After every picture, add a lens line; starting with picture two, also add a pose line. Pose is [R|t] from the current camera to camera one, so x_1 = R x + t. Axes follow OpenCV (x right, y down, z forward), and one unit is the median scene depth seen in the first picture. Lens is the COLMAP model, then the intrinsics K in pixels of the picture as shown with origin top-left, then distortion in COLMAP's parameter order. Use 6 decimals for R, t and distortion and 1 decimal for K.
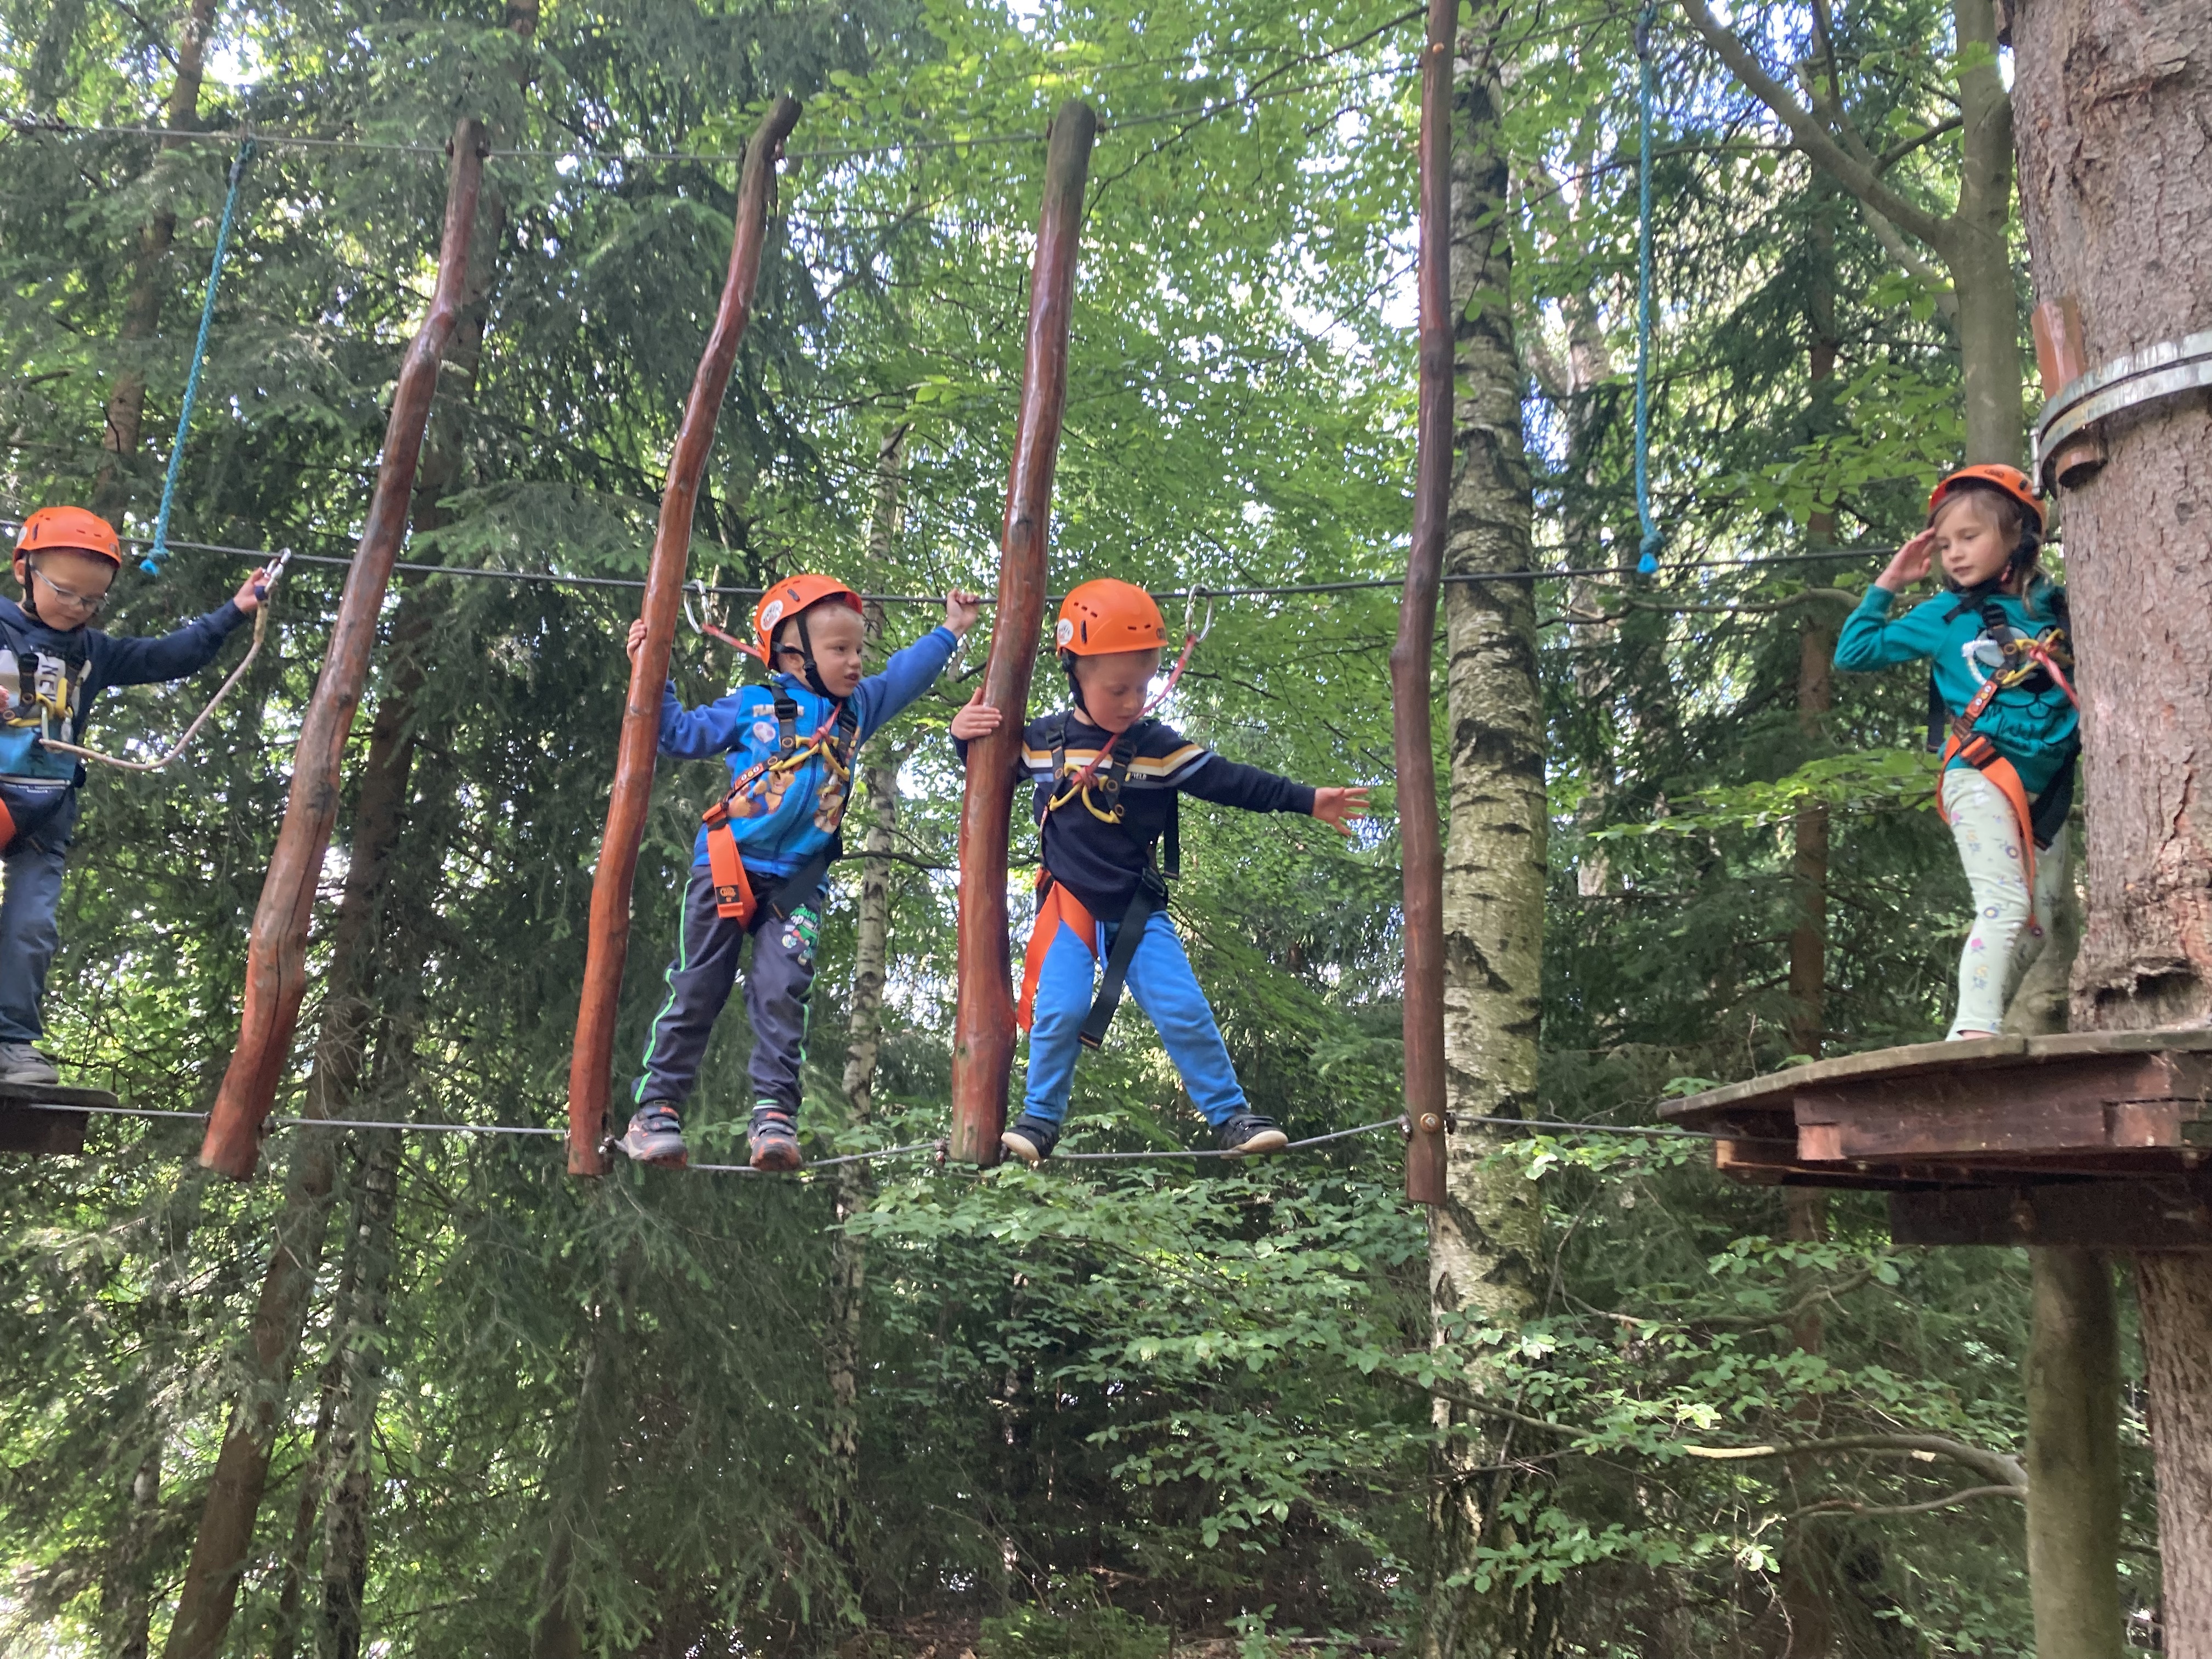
lens RADIAL K [[1814.0, 0, 1106.0], [0, 1814.0, 829.5], [0, 0, 1]] dist [0.055608, -0.059339]
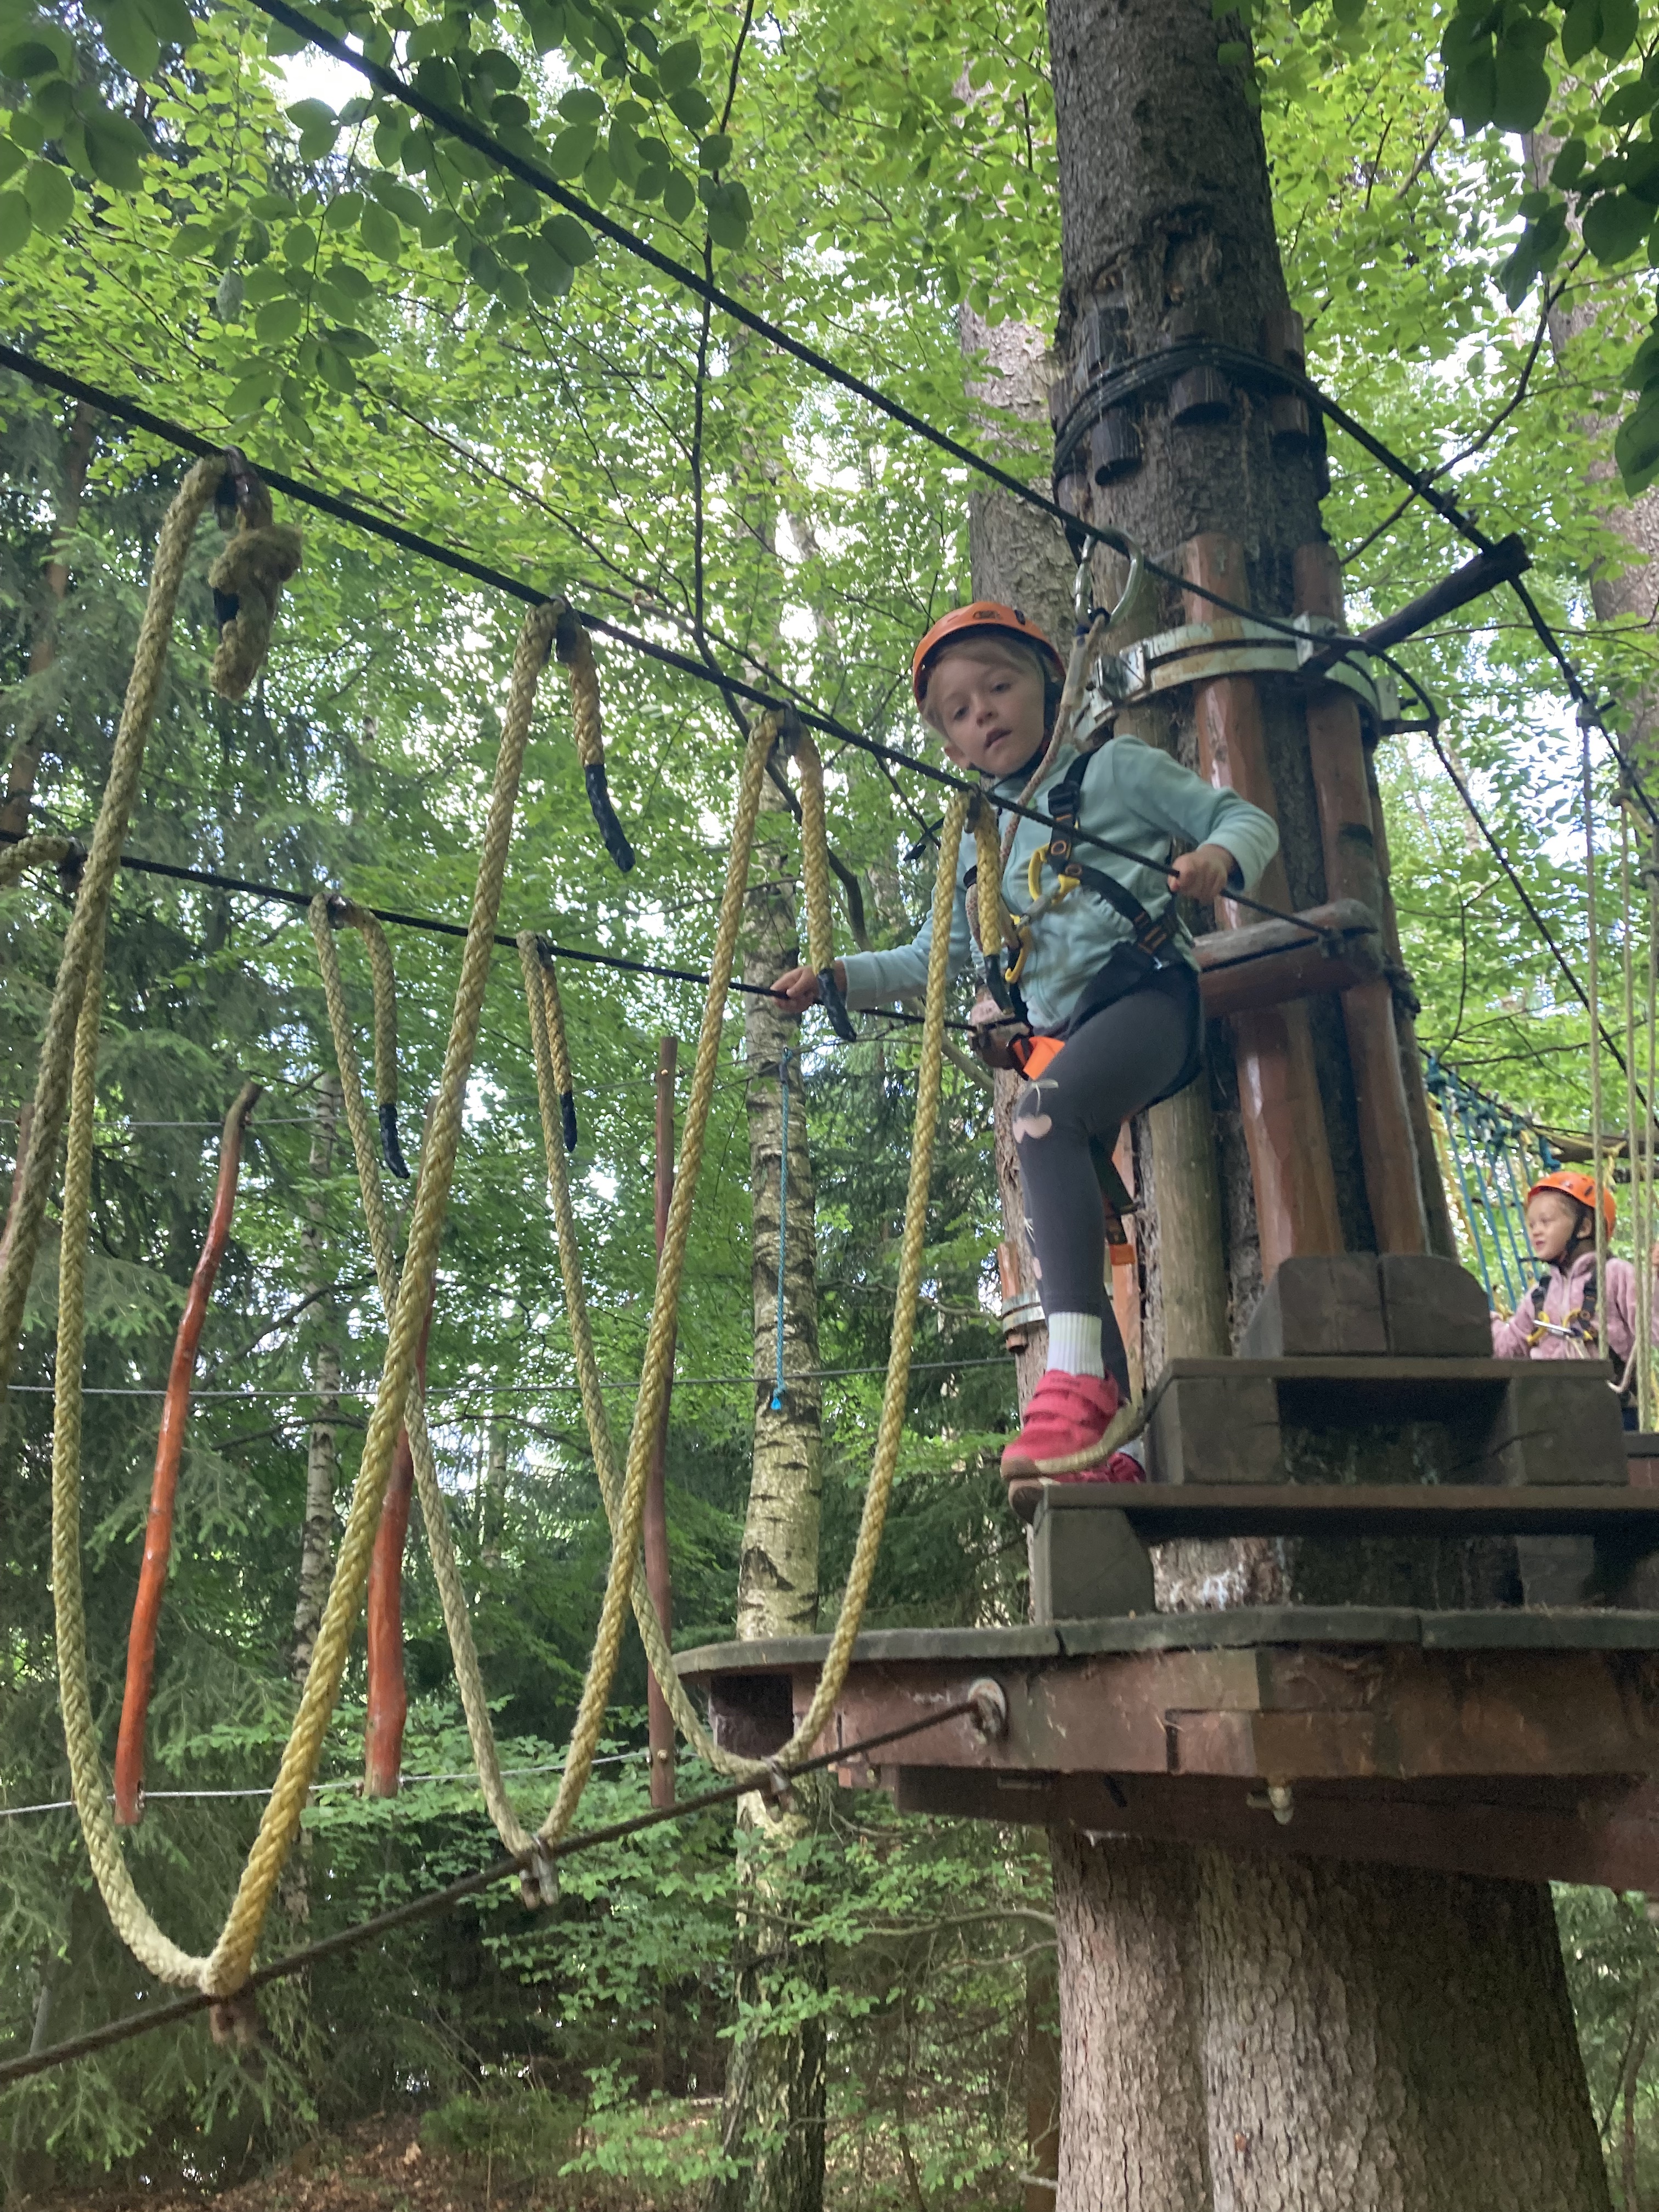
lens RADIAL K [[1814.0, 0, 829.5], [0, 1814.0, 1106.0], [0, 0, 1]] dist [0.055608, -0.059339]
pose [[0.989254, -0.023354, 0.144328, 0.055447], [0.035922, 0.995725, -0.085091, -0.152917], [-0.141724, 0.089361, 0.985865, -0.389263]]
